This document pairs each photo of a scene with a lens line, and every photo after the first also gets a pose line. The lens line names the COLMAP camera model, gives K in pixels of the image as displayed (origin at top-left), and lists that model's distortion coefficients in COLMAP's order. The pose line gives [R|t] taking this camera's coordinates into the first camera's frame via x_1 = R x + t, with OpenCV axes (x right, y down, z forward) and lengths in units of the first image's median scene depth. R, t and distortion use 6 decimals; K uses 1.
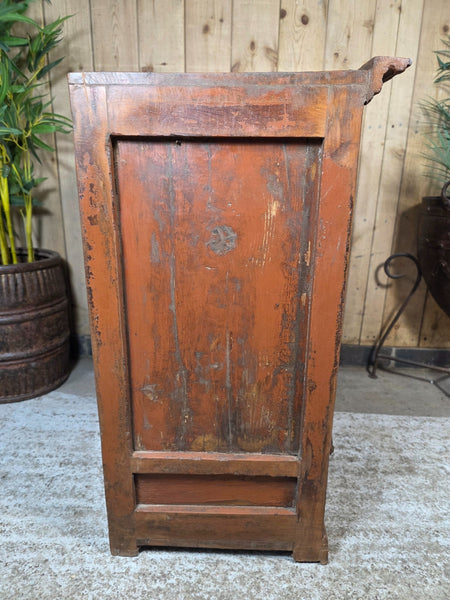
lens RADIAL K [[413.6, 0, 221.1], [0, 413.6, 305.1], [0, 0, 1]] dist [0.032281, -0.042655]
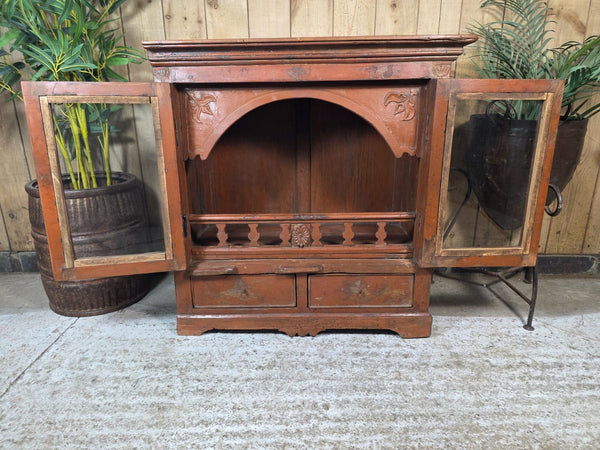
lens RADIAL K [[413.6, 0, 300.0], [0, 413.6, 224.9], [0, 0, 1]] dist [0.032281, -0.042655]
pose [[0.999593, -0.027517, 0.007465, 0.026492], [0.027356, 0.999407, 0.020891, -0.009113], [-0.008035, -0.020679, 0.999754, -0.088580]]
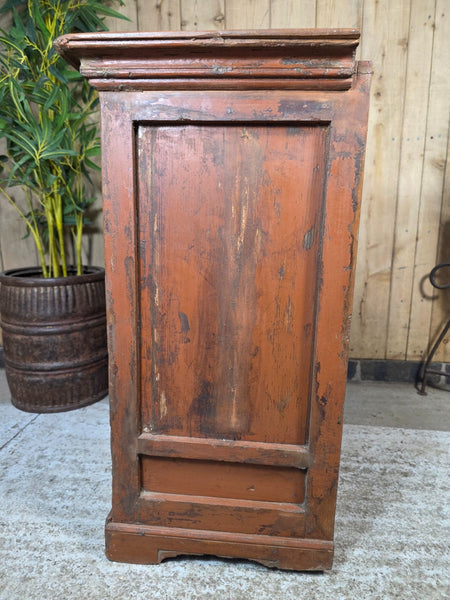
lens RADIAL K [[413.6, 0, 215.7], [0, 413.6, 298.0], [0, 0, 1]] dist [0.032281, -0.042655]
pose [[0.996085, -0.009842, -0.087852, -0.024834], [0.001698, 0.995730, -0.092294, 0.052328], [0.088385, 0.091784, 0.991849, -0.008015]]
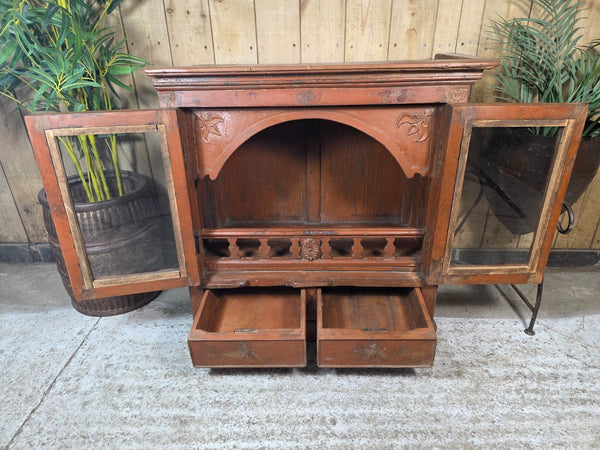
lens RADIAL K [[413.6, 0, 301.6], [0, 413.6, 226.2], [0, 0, 1]] dist [0.032281, -0.042655]
pose [[0.999480, -0.026636, -0.018193, 0.033280], [0.029446, 0.983675, 0.177531, -0.203910], [0.013167, -0.177974, 0.983947, -0.081097]]
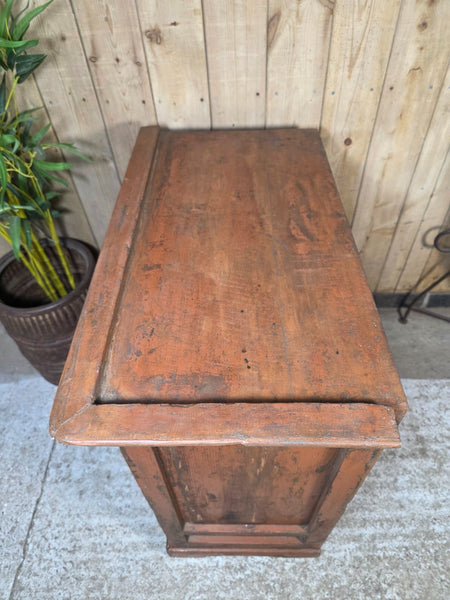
lens RADIAL K [[413.6, 0, 215.2], [0, 413.6, 303.3], [0, 0, 1]] dist [0.032281, -0.042655]
pose [[0.996203, -0.055742, -0.066883, -0.048423], [0.082830, 0.843446, 0.530791, -0.585628], [0.026825, -0.534315, 0.844860, 0.142495]]
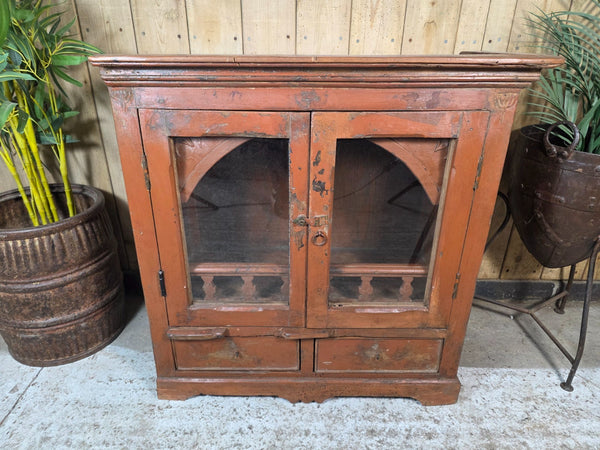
lens RADIAL K [[413.6, 0, 300.4], [0, 413.6, 223.2], [0, 0, 1]] dist [0.032281, -0.042655]
pose [[0.999620, -0.015937, 0.022473, 0.005810], [0.012134, 0.987007, 0.160217, -0.226071], [-0.024734, -0.159884, 0.986826, 0.133878]]
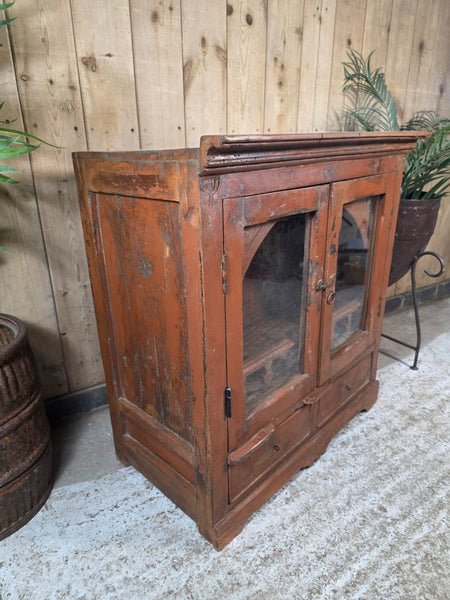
lens RADIAL K [[413.6, 0, 224.1], [0, 413.6, 305.8], [0, 0, 1]] dist [0.032281, -0.042655]
pose [[0.822835, -0.234776, 0.517516, -0.515183], [0.179953, 0.971452, 0.154589, -0.209418], [-0.539036, -0.034072, 0.841594, 0.206169]]
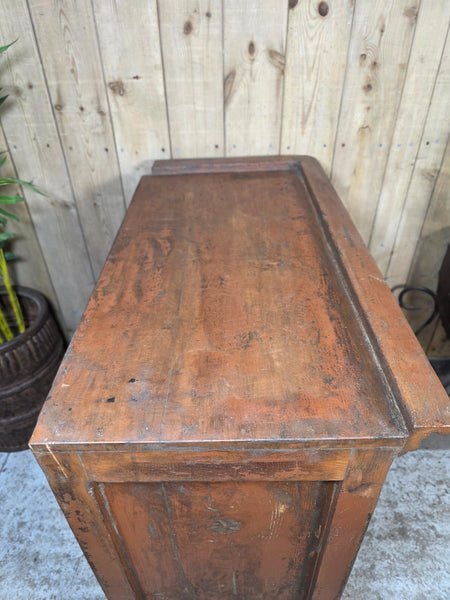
lens RADIAL K [[413.6, 0, 214.6], [0, 413.6, 301.5], [0, 0, 1]] dist [0.032281, -0.042655]
pose [[0.998948, -0.038547, -0.024849, 0.010873], [0.044673, 0.940415, 0.337080, -0.473682], [0.010375, -0.337836, 0.941148, 0.148822]]
